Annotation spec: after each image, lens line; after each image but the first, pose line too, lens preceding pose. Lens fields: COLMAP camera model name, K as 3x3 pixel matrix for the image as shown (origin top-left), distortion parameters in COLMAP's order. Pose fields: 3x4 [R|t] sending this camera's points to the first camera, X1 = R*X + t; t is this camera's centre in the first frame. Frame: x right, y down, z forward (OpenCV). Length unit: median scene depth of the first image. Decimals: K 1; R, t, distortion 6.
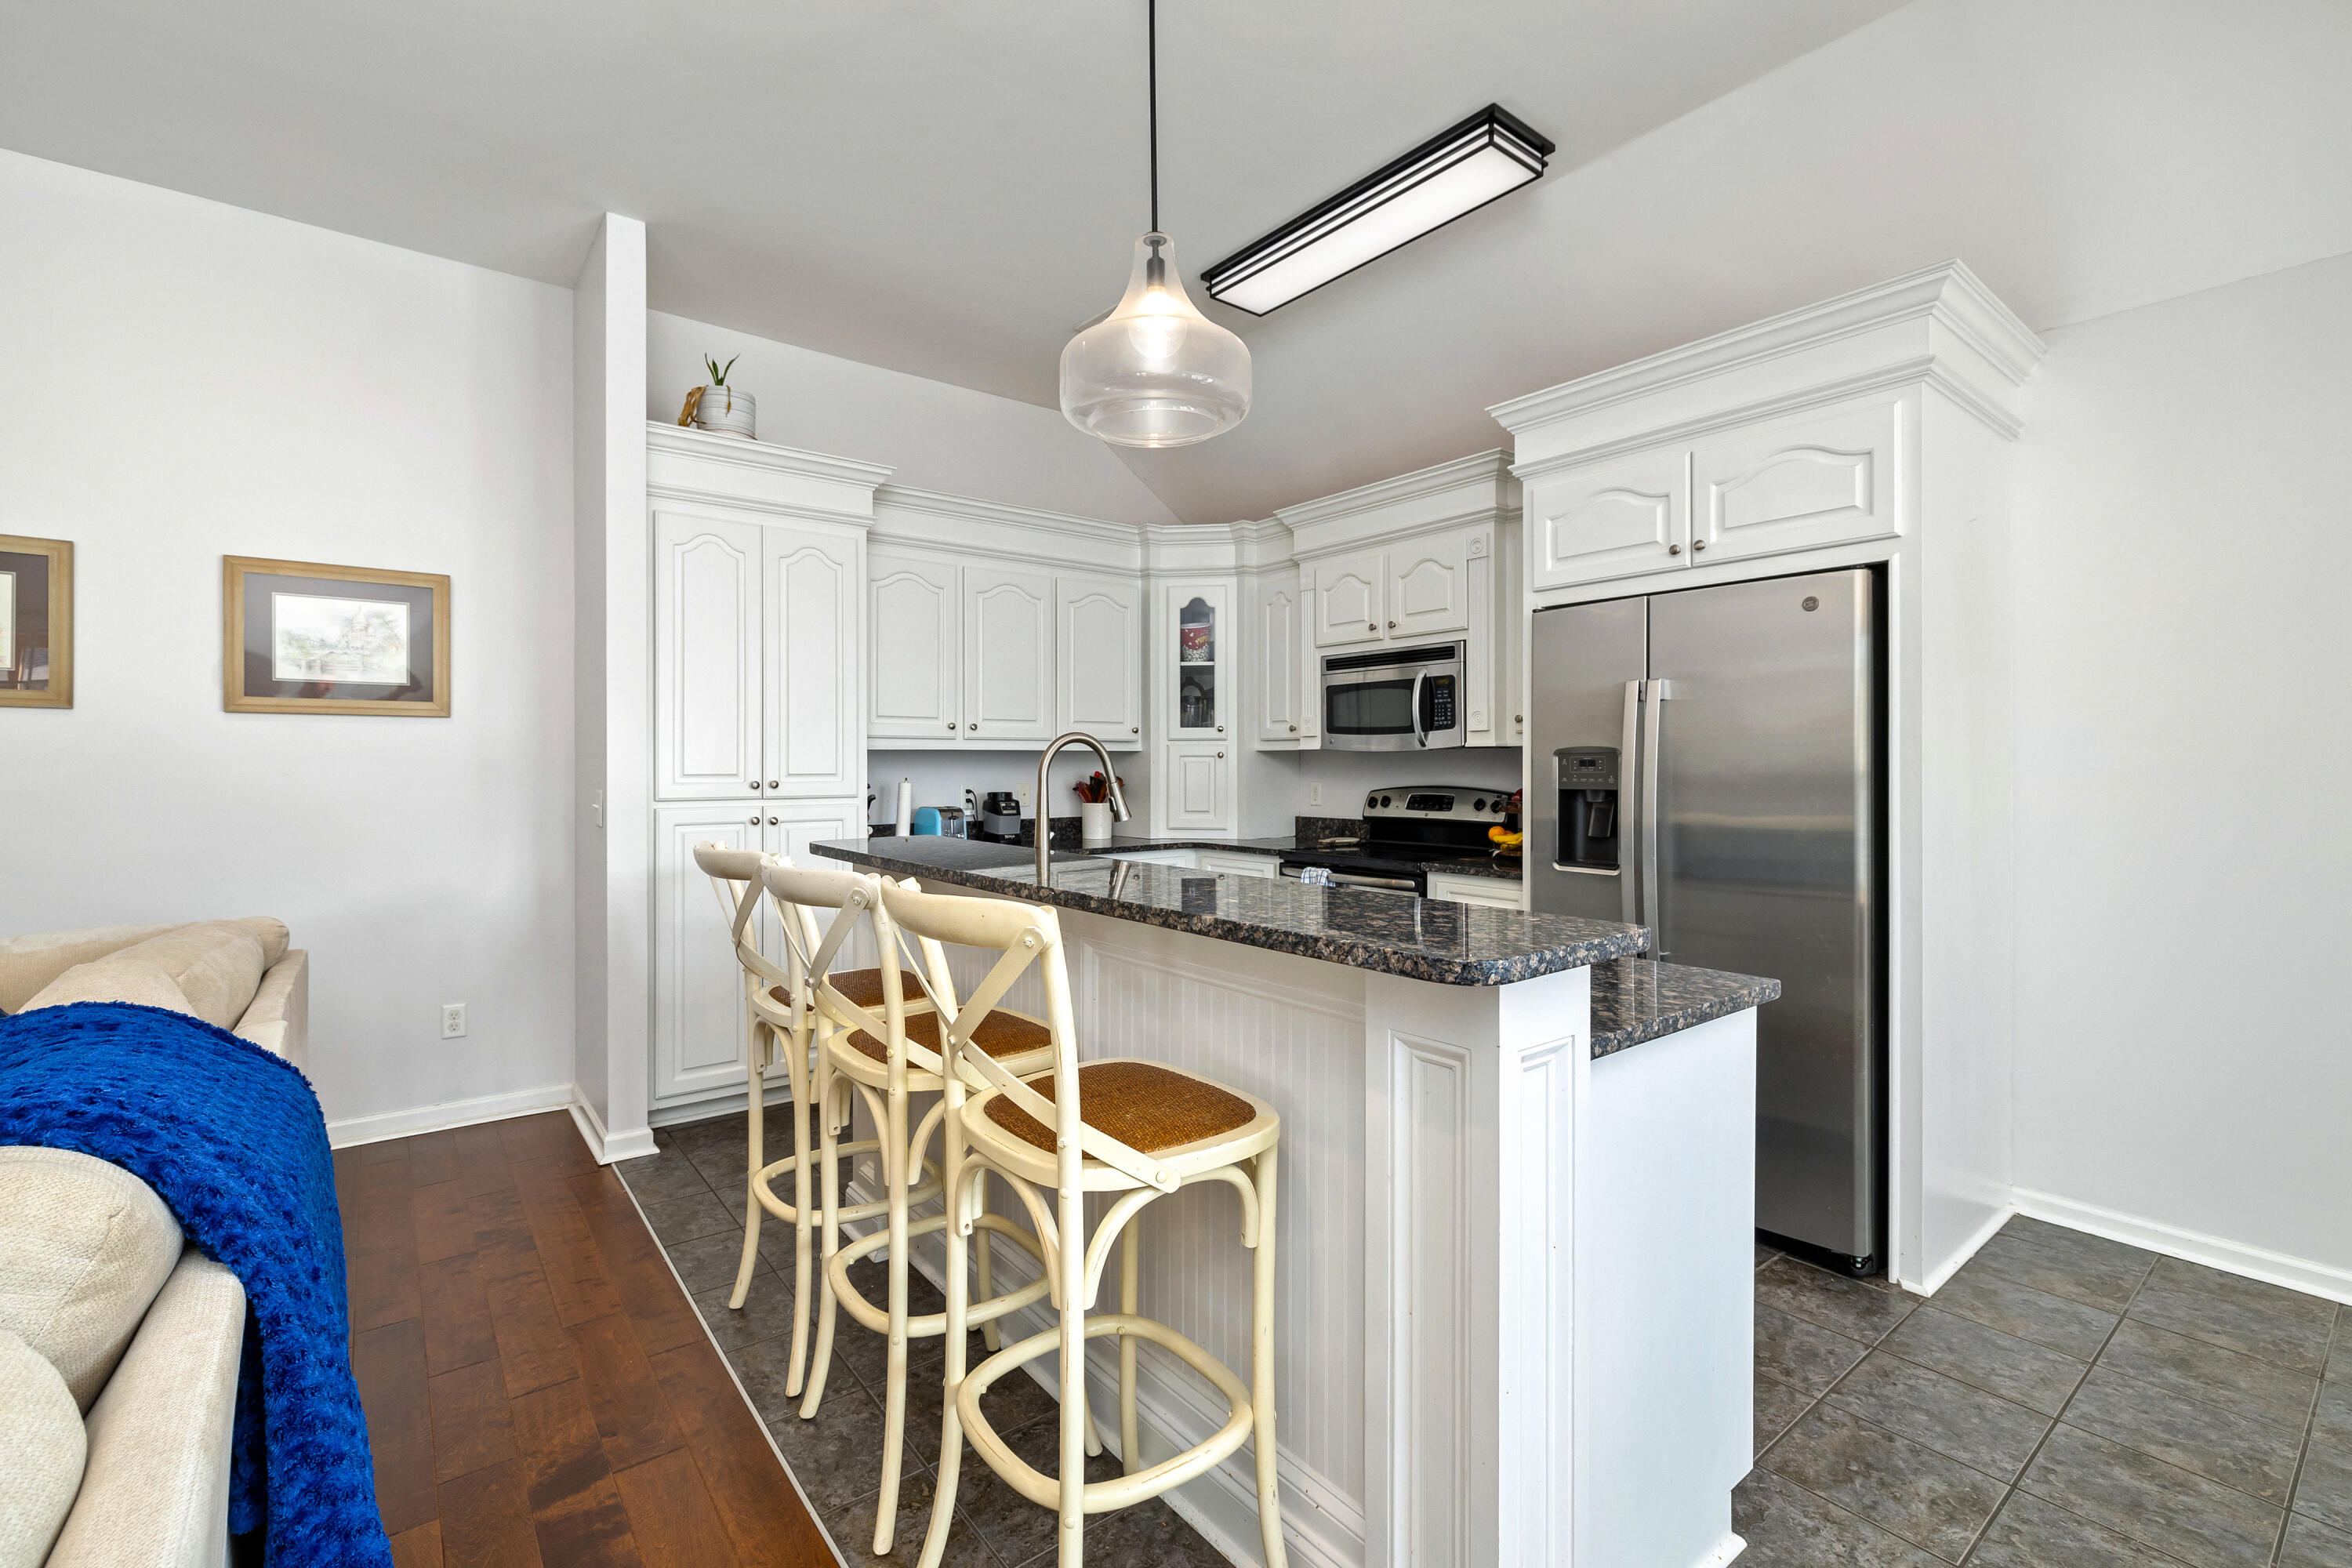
lens RADIAL K [[1032.4, 0, 1162.0], [0, 1032.4, 770.2], [0, 0, 1]] dist [0.004912, -0.000929]
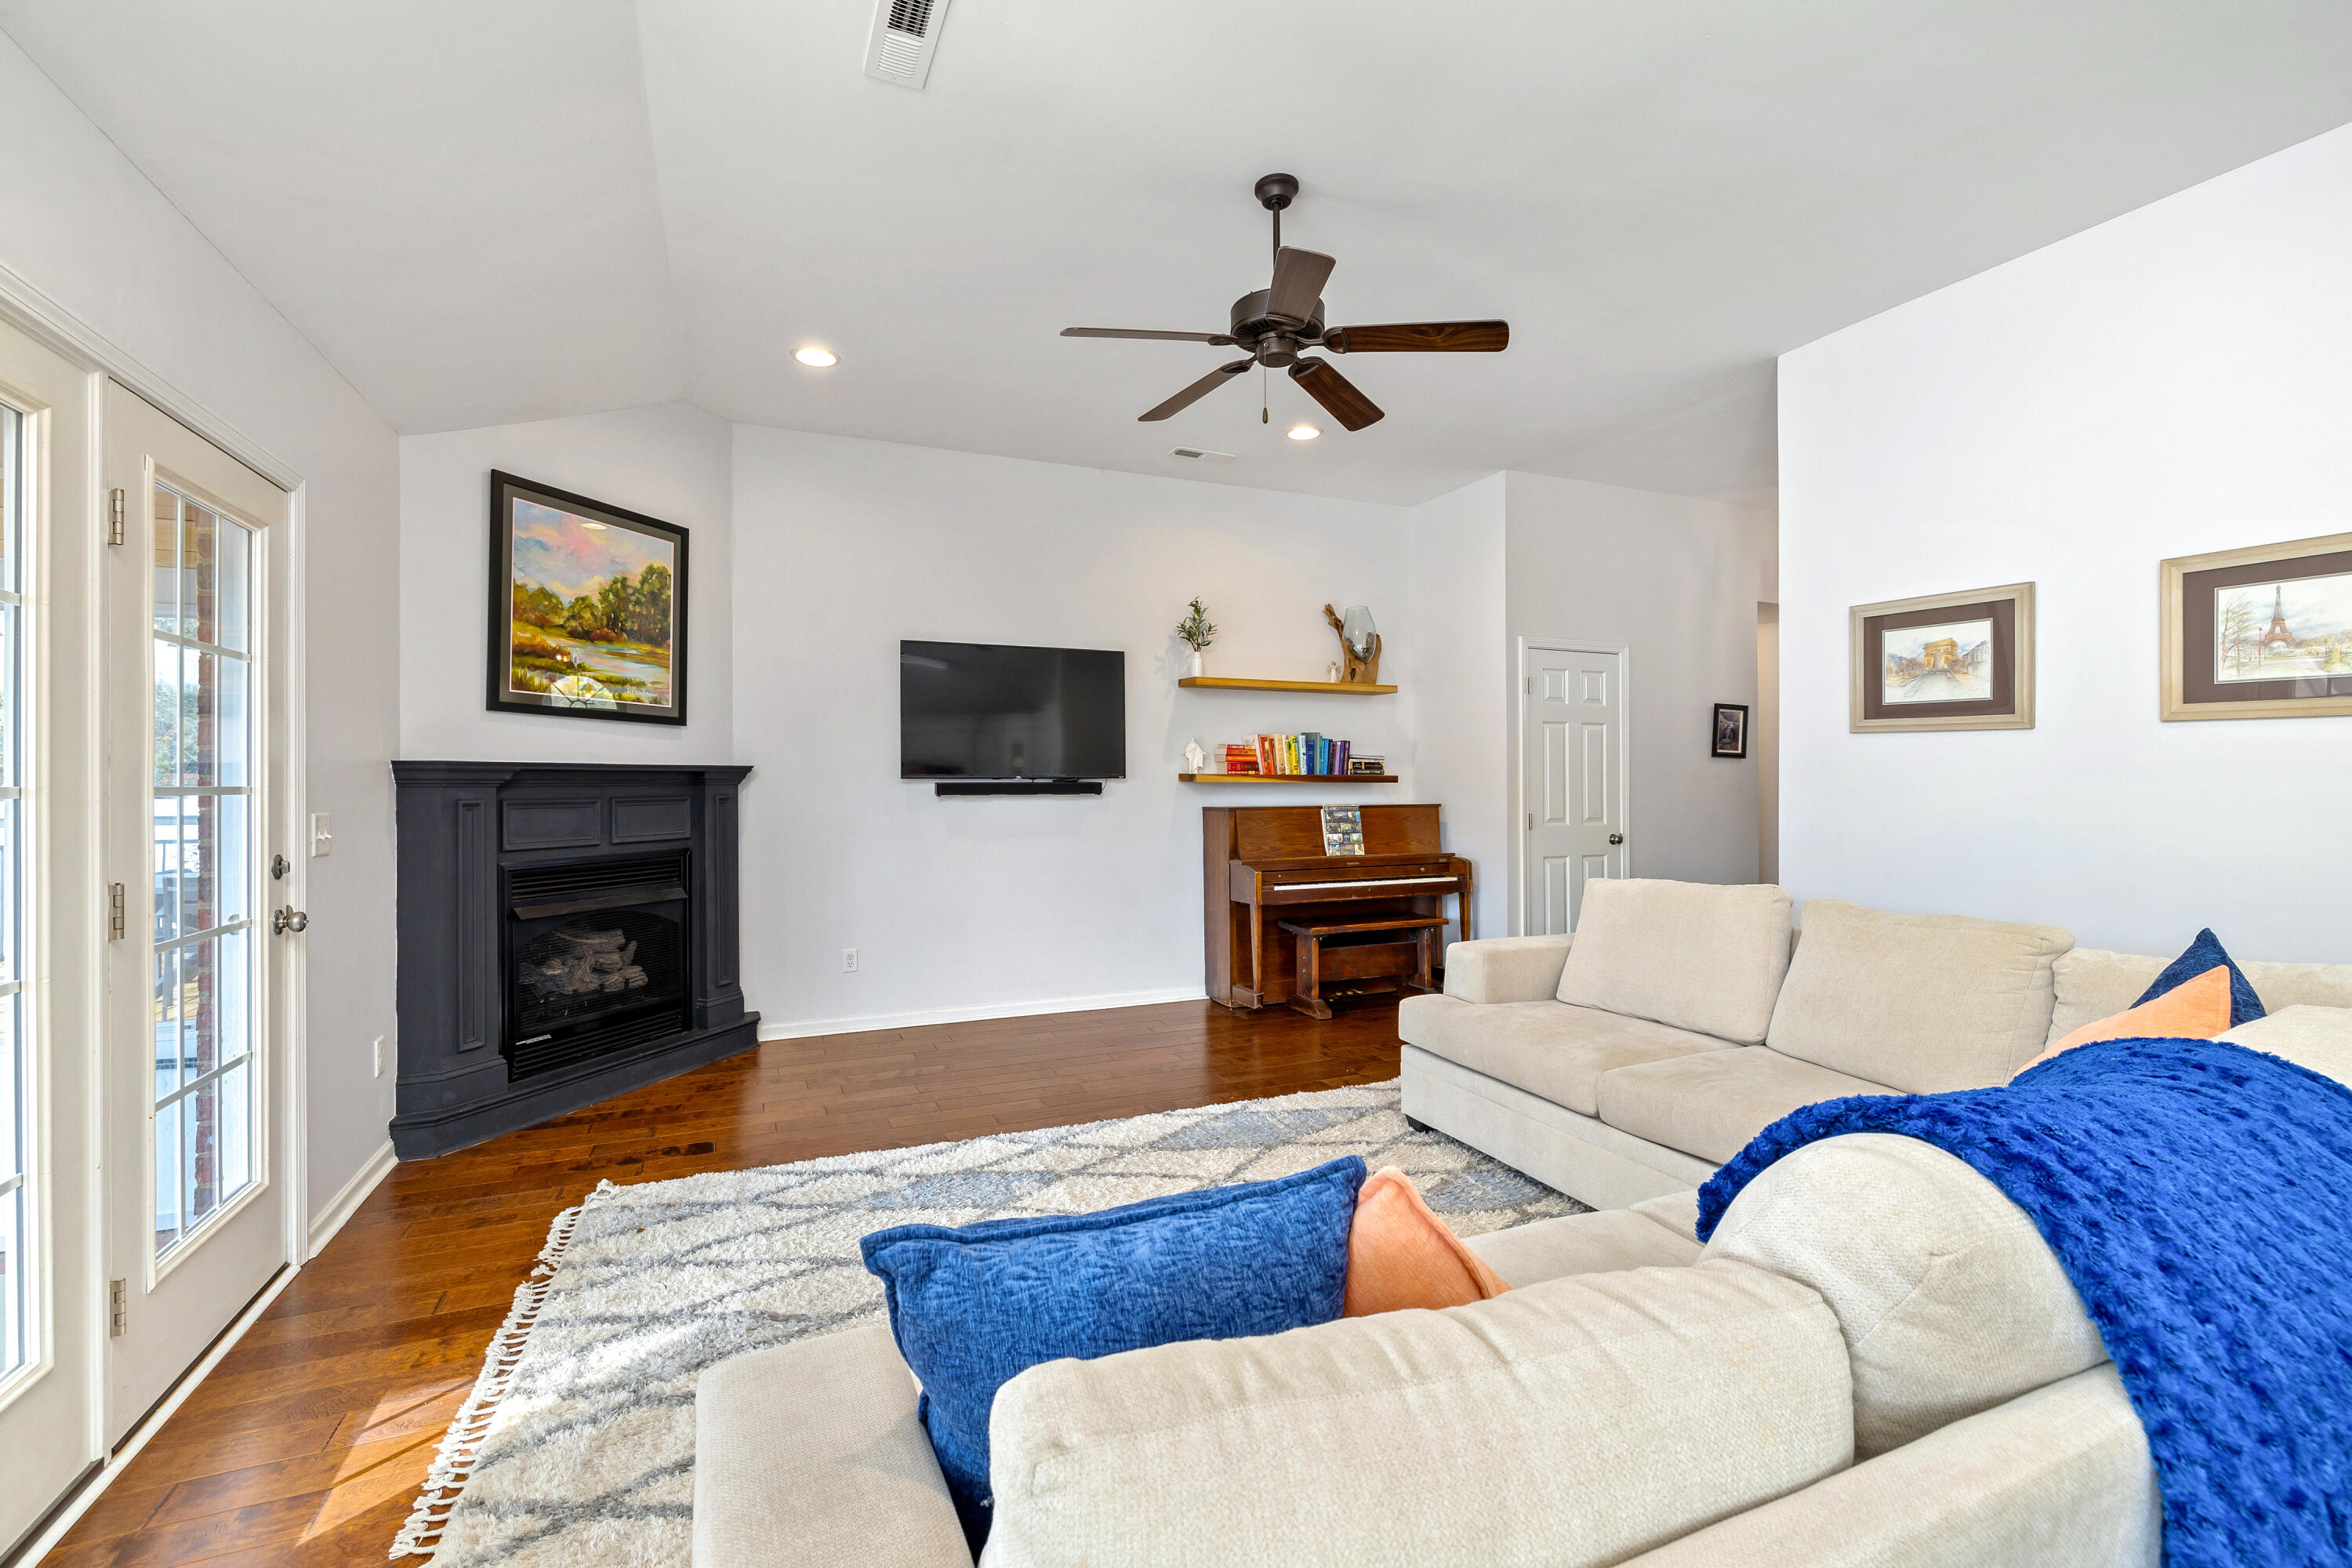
lens RADIAL K [[1006.1, 0, 1152.5], [0, 1006.1, 779.1], [0, 0, 1]] dist [-0.000048, 0.000314]
pose [[-0.255014, 0.001034, -0.966937, 0.013291], [-0.002254, 0.999996, 0.001664, -0.001494], [0.966935, 0.002604, -0.255010, 0.112539]]
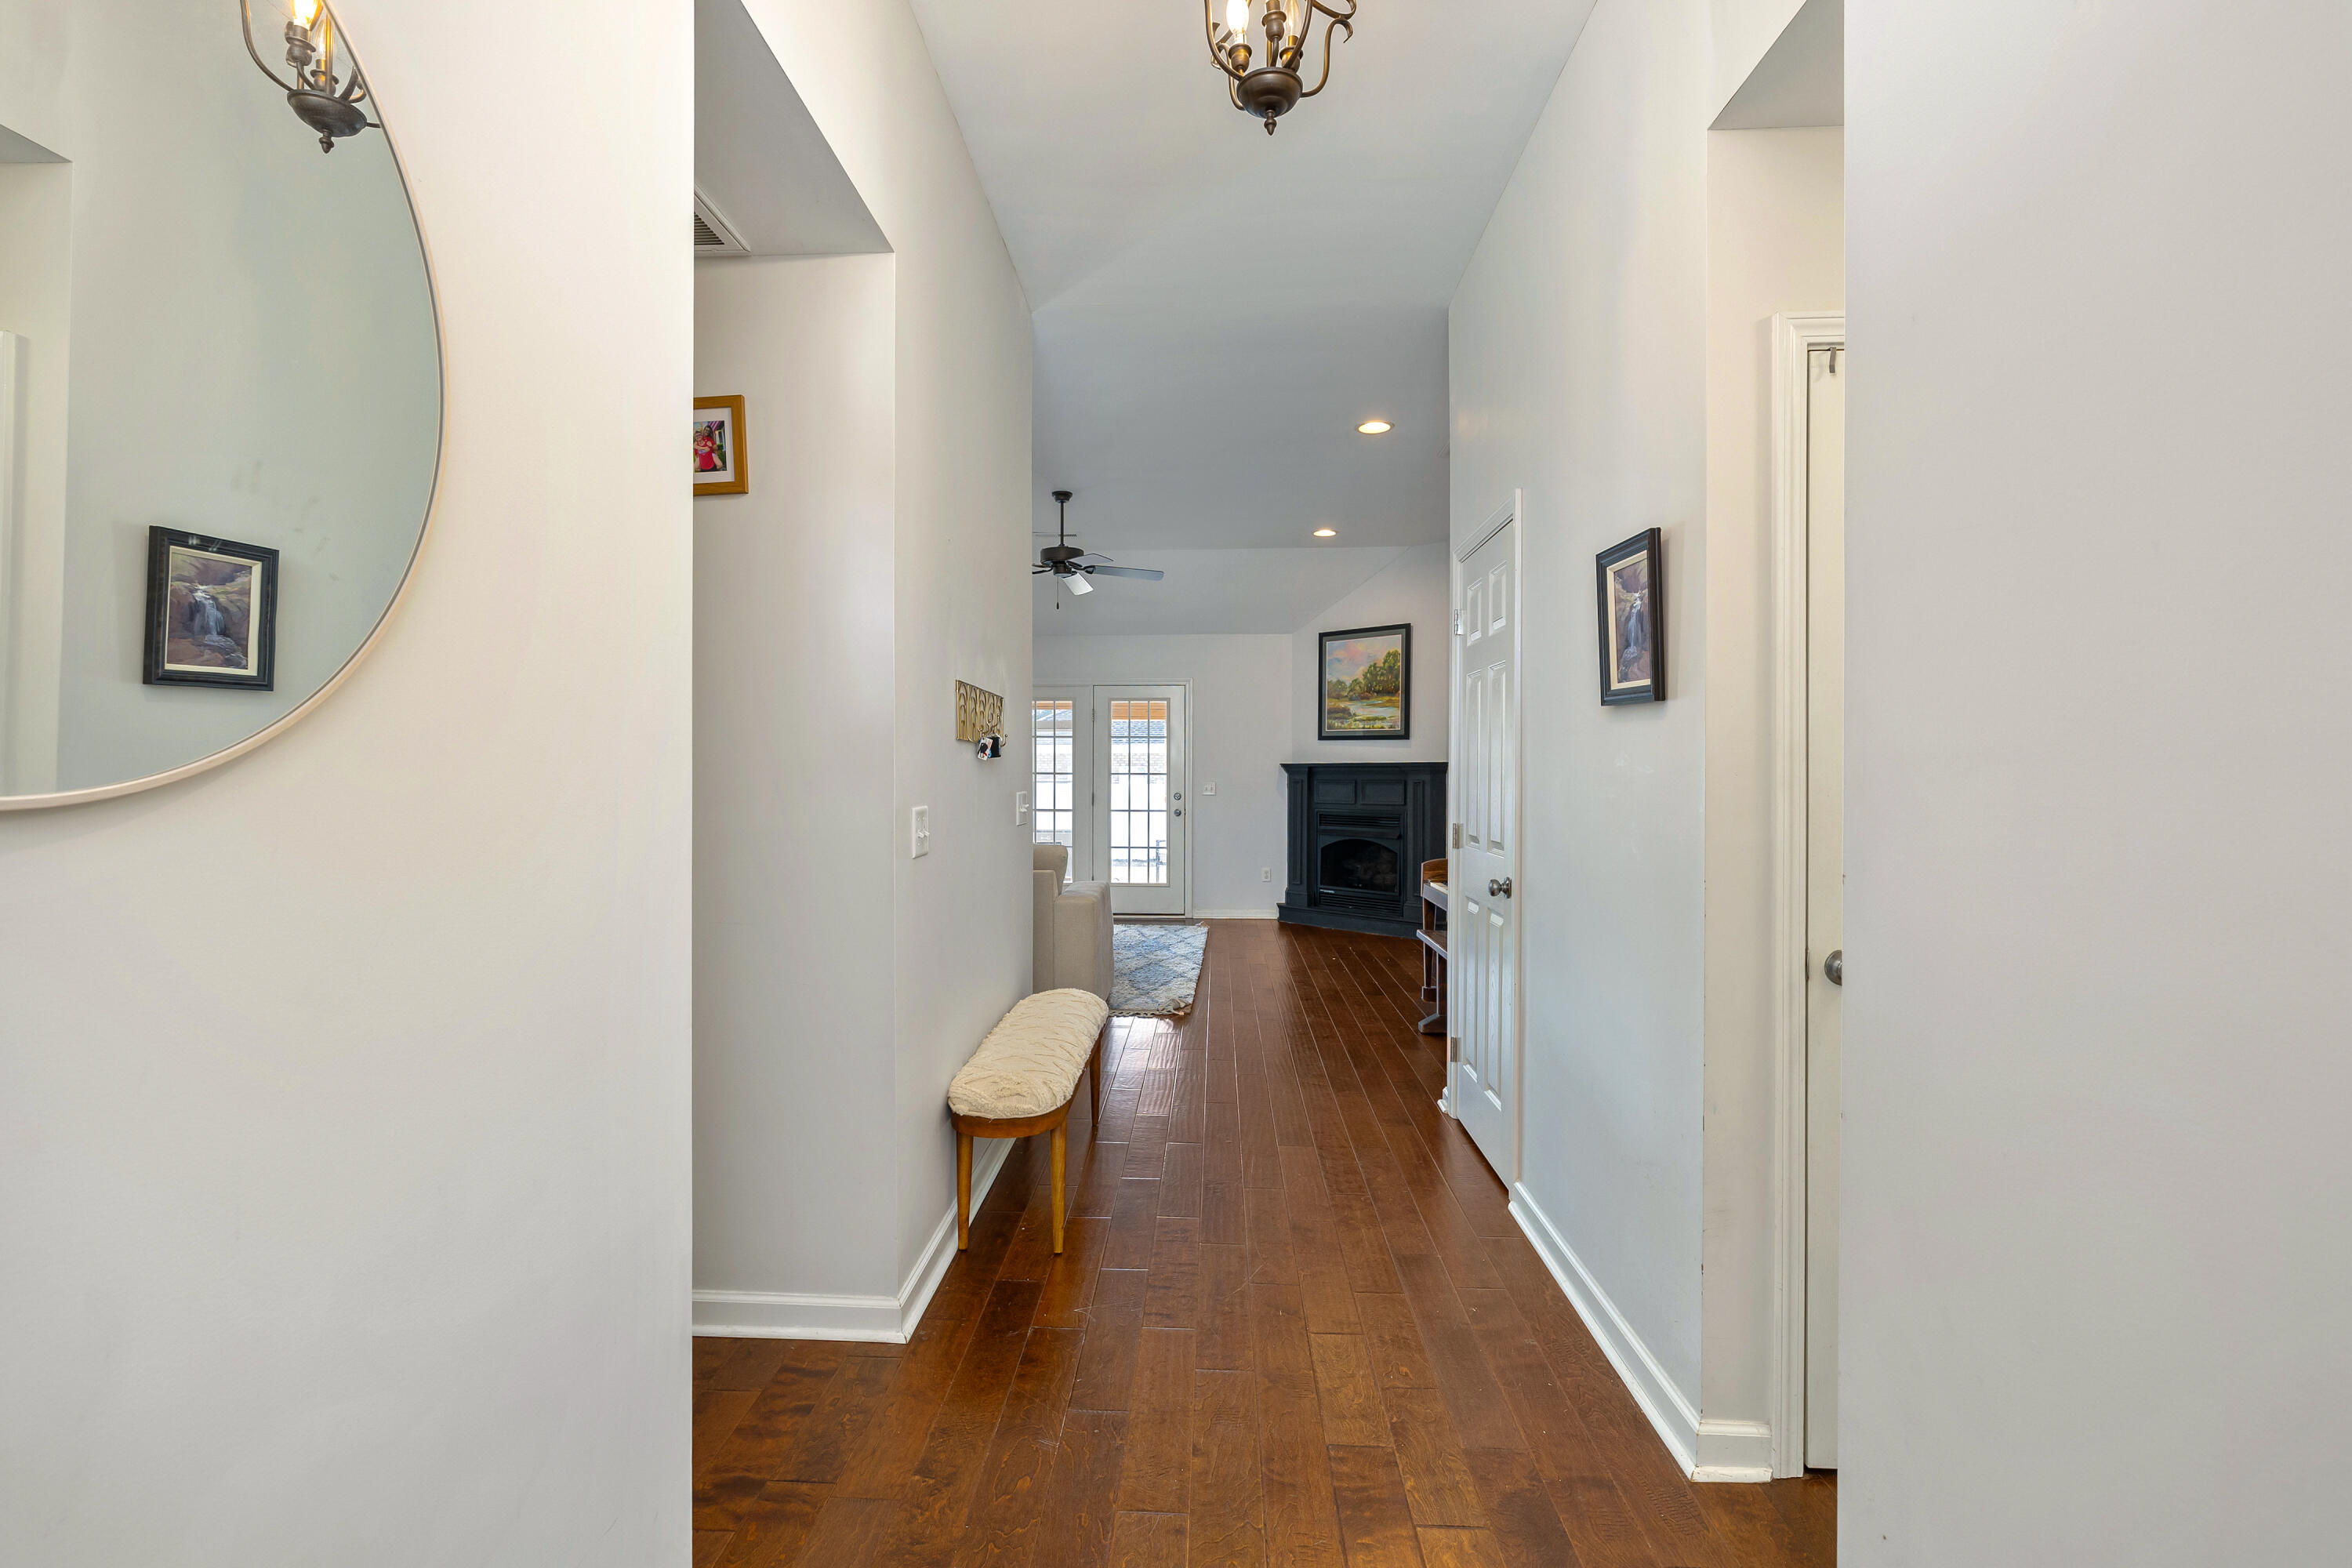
lens RADIAL K [[1032.4, 0, 1137.7], [0, 1032.4, 796.2], [0, 0, 1]] dist [0.004912, -0.000929]
pose [[-0.744929, -0.013893, 0.666999, -1.871416], [0.001155, 0.999755, 0.022114, 0.006381], [-0.667143, 0.017244, -0.744730, 1.133486]]
